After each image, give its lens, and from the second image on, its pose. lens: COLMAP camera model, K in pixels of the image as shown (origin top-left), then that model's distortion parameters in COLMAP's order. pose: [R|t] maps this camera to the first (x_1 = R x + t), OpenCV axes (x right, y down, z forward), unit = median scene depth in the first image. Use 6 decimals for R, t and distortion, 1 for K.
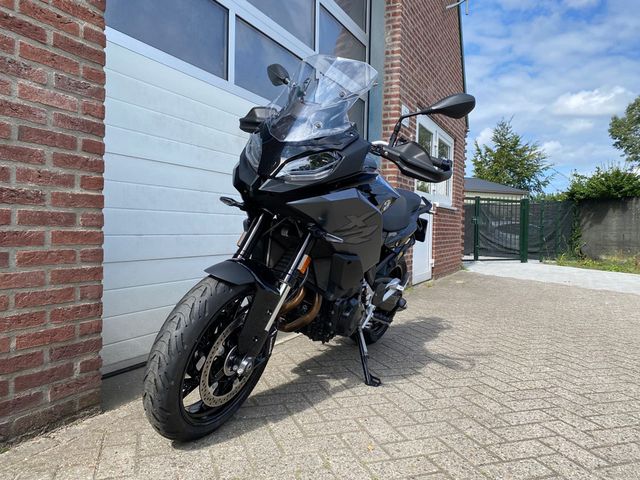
lens RADIAL K [[488.0, 0, 320.0], [0, 488.0, 240.0], [0, 0, 1]] dist [0.031930, -0.037284]
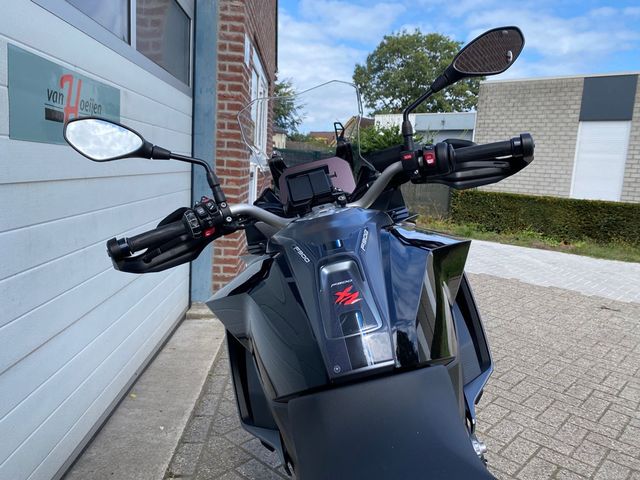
lens RADIAL K [[489.2, 0, 322.5], [0, 489.2, 238.1], [0, 0, 1]] dist [0.032258, -0.037365]
pose [[0.876145, -0.039295, 0.480443, -0.188560], [-0.028387, 0.990736, 0.132799, -0.228835], [-0.481210, -0.129990, 0.866914, 0.817323]]
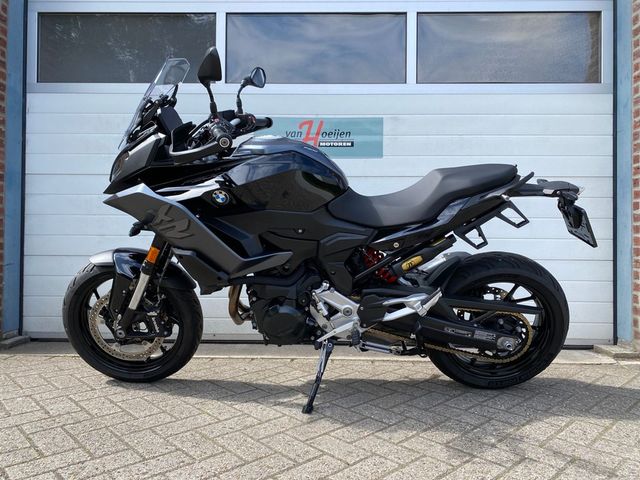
lens RADIAL K [[489.2, 0, 322.5], [0, 489.2, 238.1], [0, 0, 1]] dist [0.032258, -0.037365]
pose [[0.417001, -0.021851, -0.908643, 1.188766], [-0.025298, 0.999045, -0.035635, 0.031428], [0.908554, 0.037847, 0.416050, 1.171962]]
